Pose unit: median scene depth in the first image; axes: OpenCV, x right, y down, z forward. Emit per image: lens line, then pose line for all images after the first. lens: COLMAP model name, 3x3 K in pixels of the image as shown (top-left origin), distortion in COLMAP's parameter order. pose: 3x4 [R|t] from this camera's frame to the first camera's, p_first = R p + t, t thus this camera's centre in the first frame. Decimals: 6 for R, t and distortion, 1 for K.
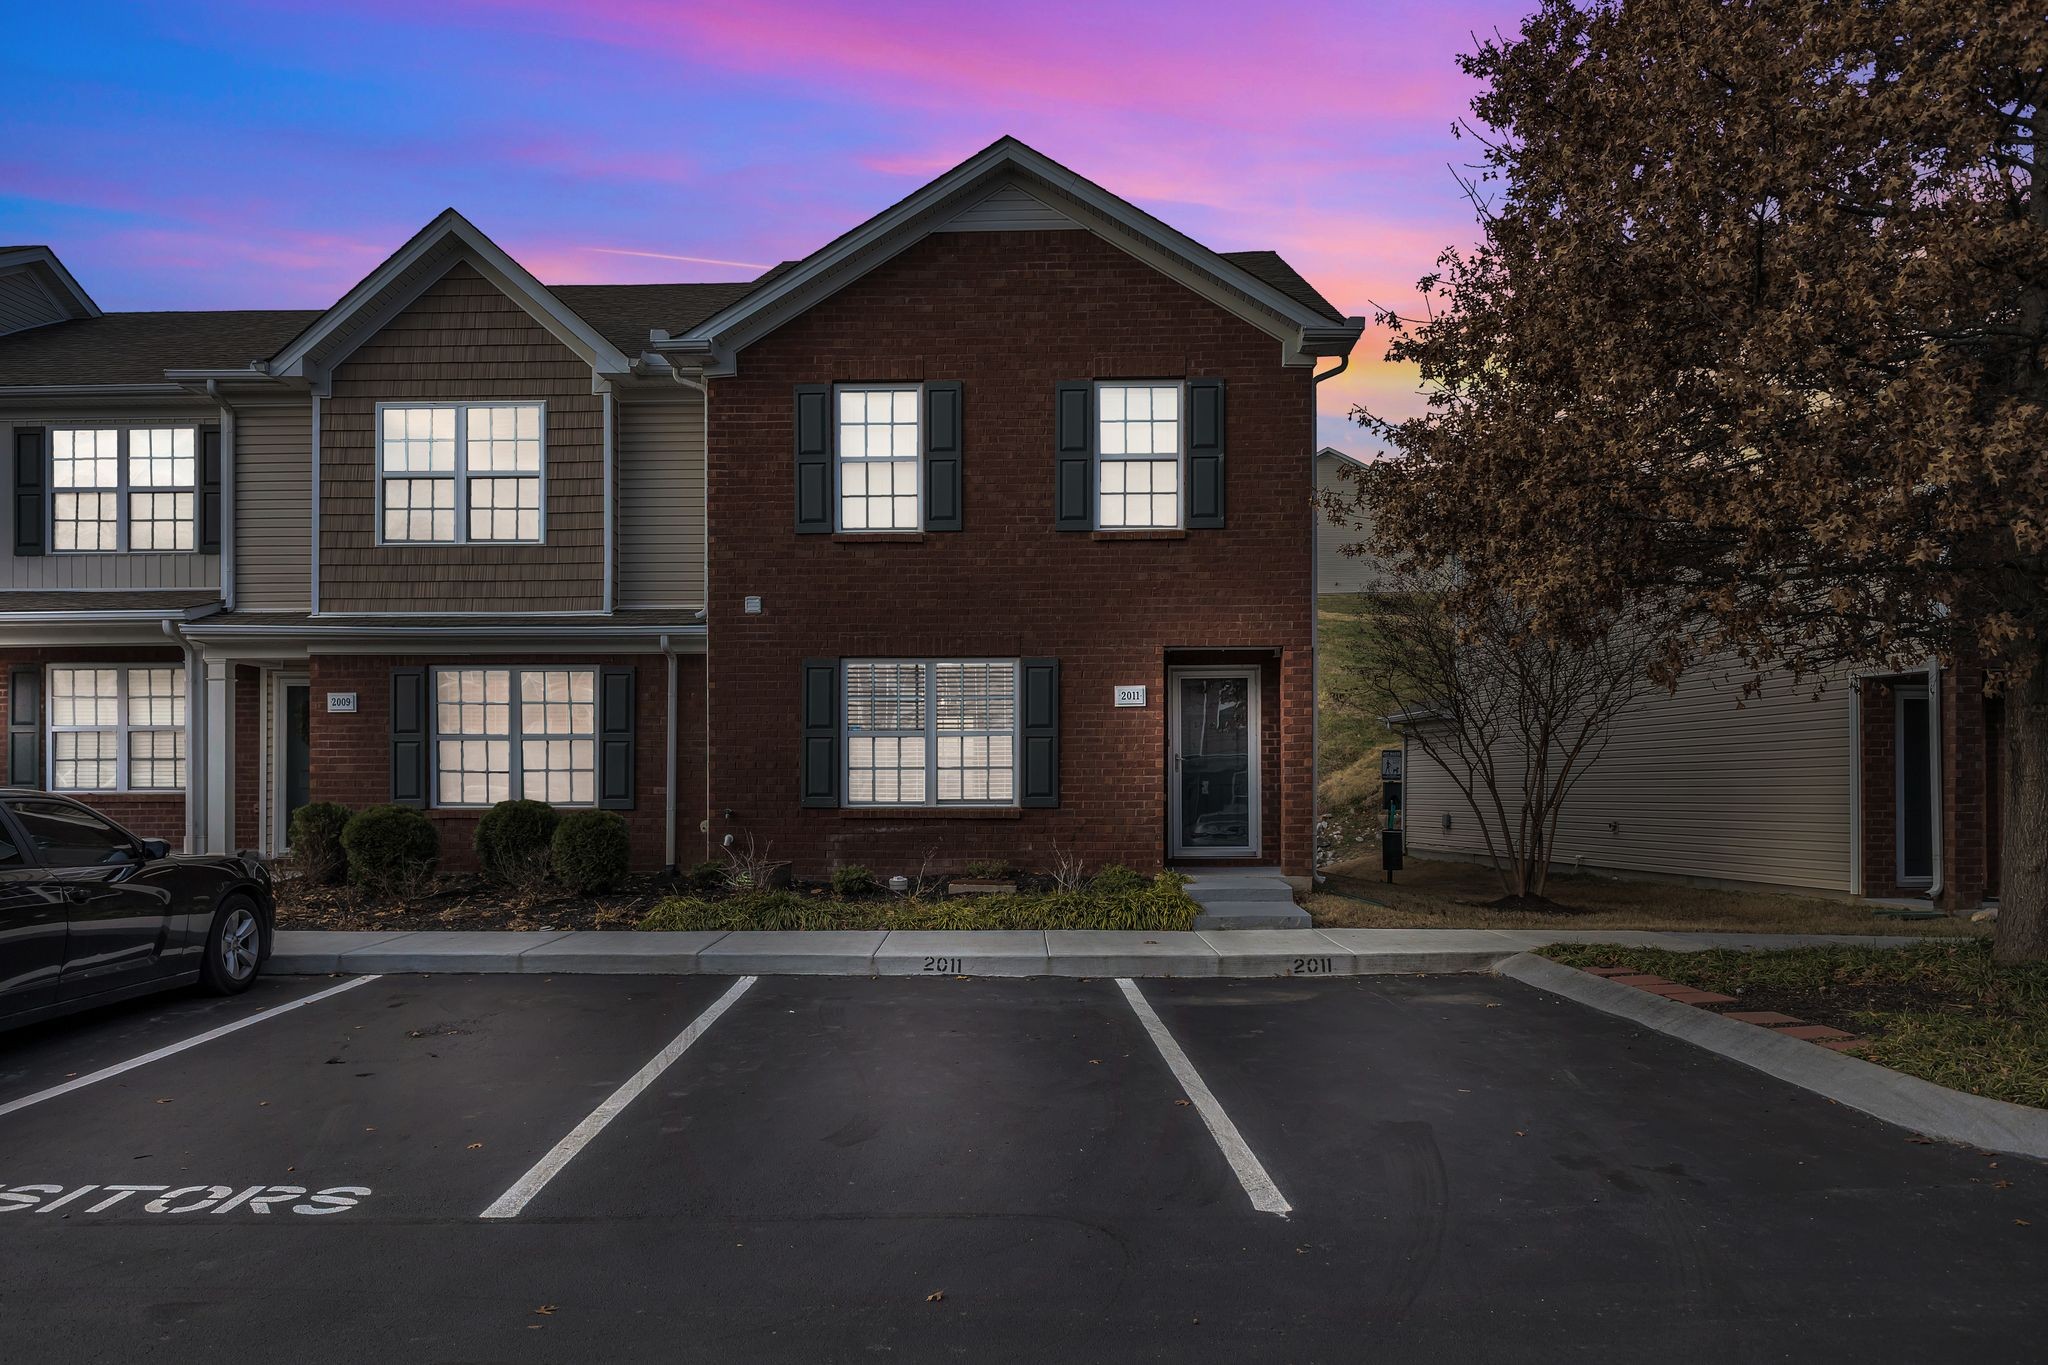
lens RADIAL K [[1439.6, 0, 1023.2], [0, 1439.6, 779.3], [0, 0, 1]] dist [0.018741, 0.000968]
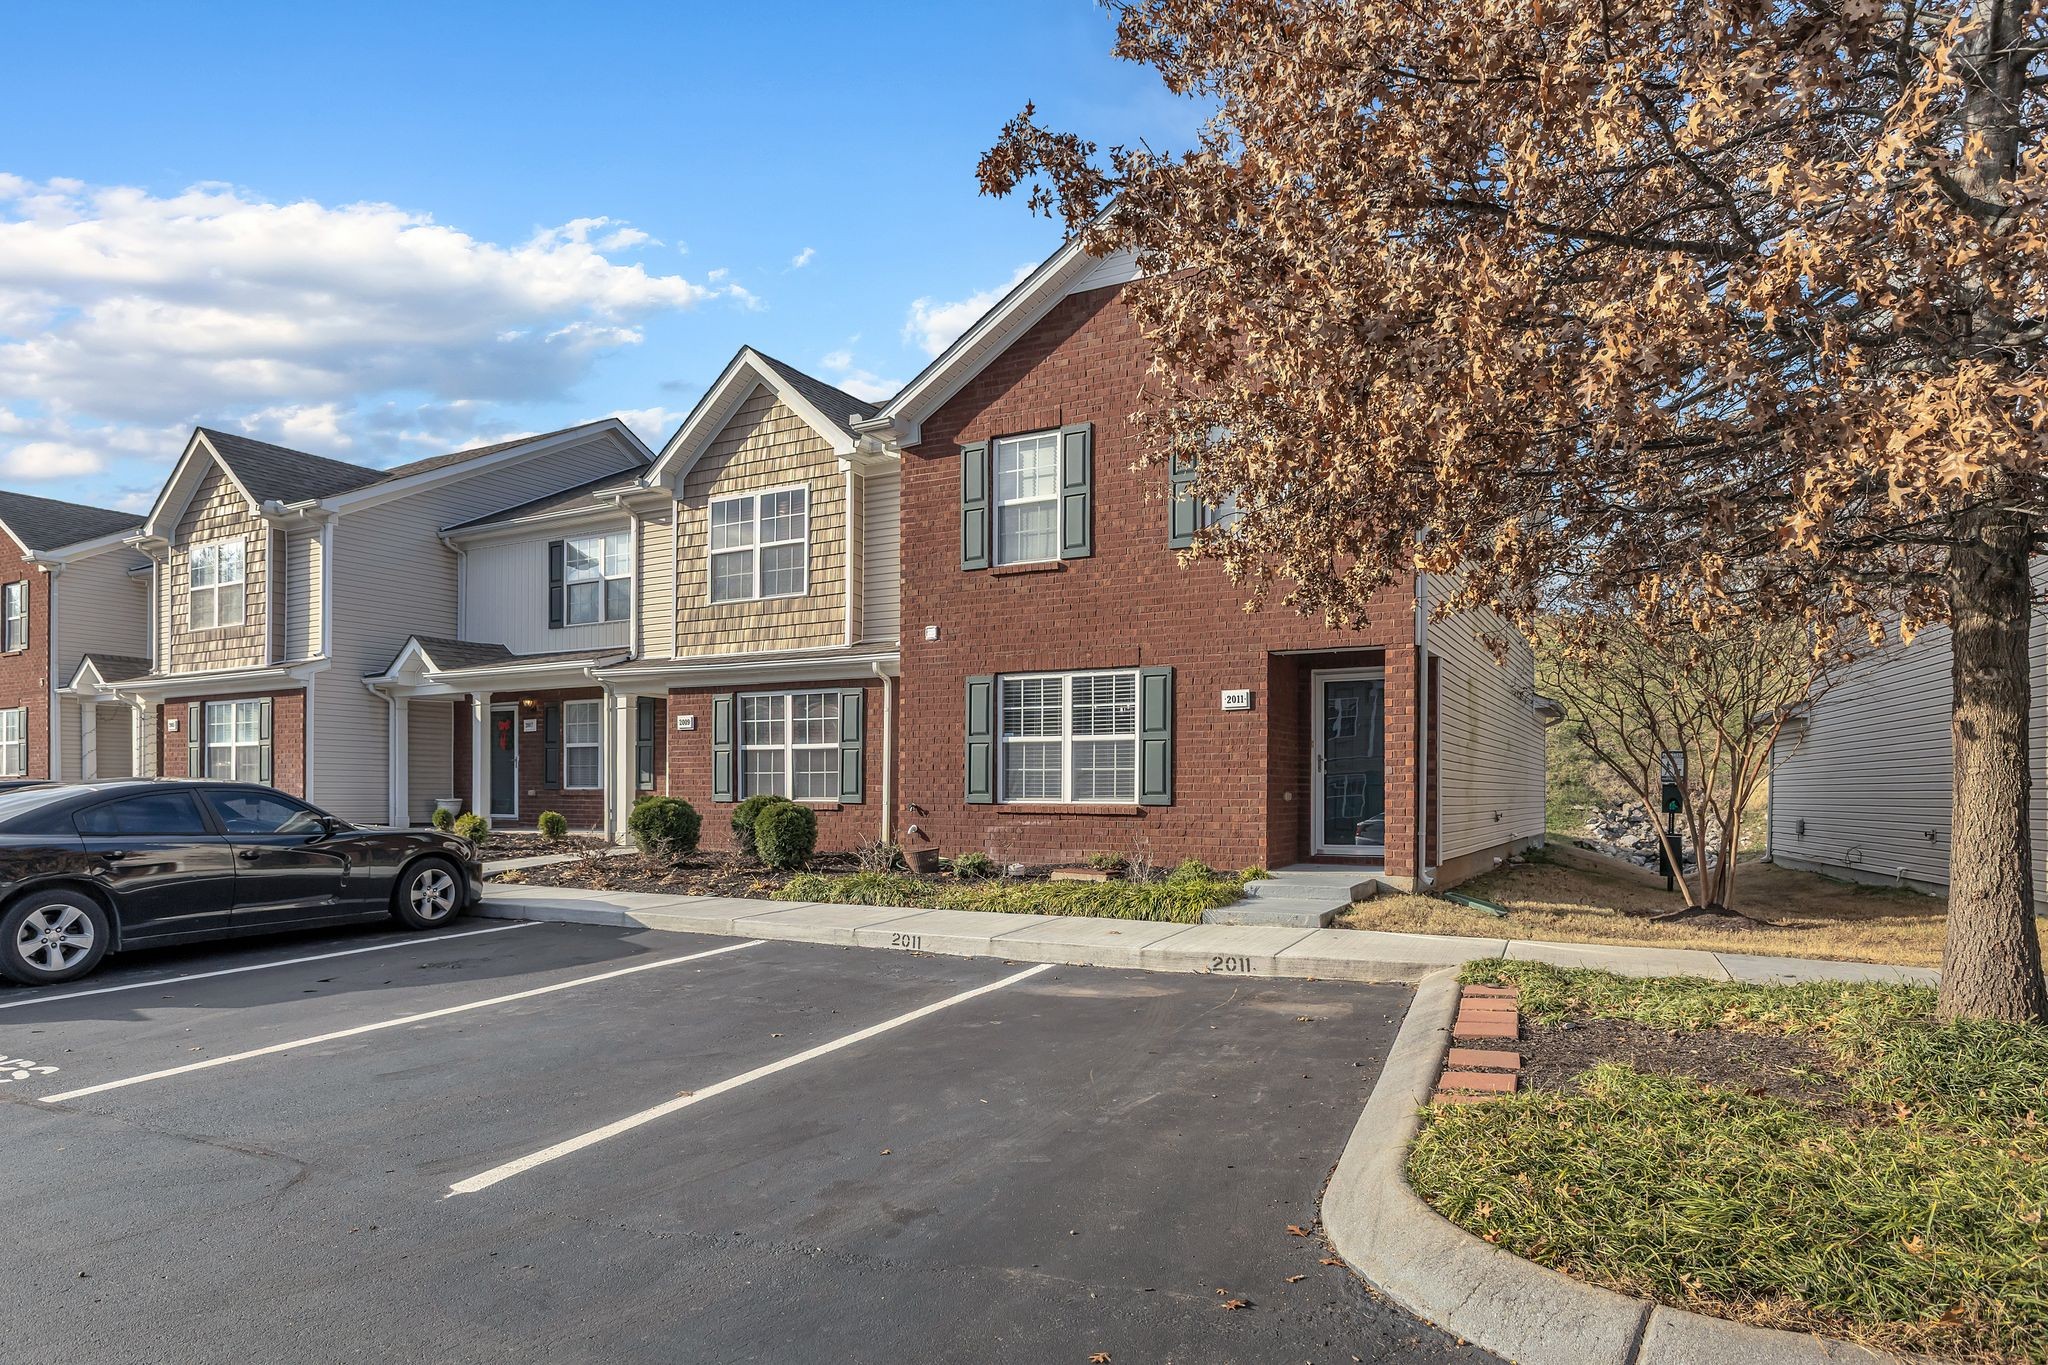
lens RADIAL K [[1183.8, 0, 1024.0], [0, 1183.8, 788.6], [0, 0, 1]] dist [-0.009057, -0.000667]
pose [[0.895408, 0.003117, -0.445235, 0.319816], [-0.001981, 0.999993, 0.003017, 0.004975], [0.445242, -0.001820, 0.895409, 0.155118]]
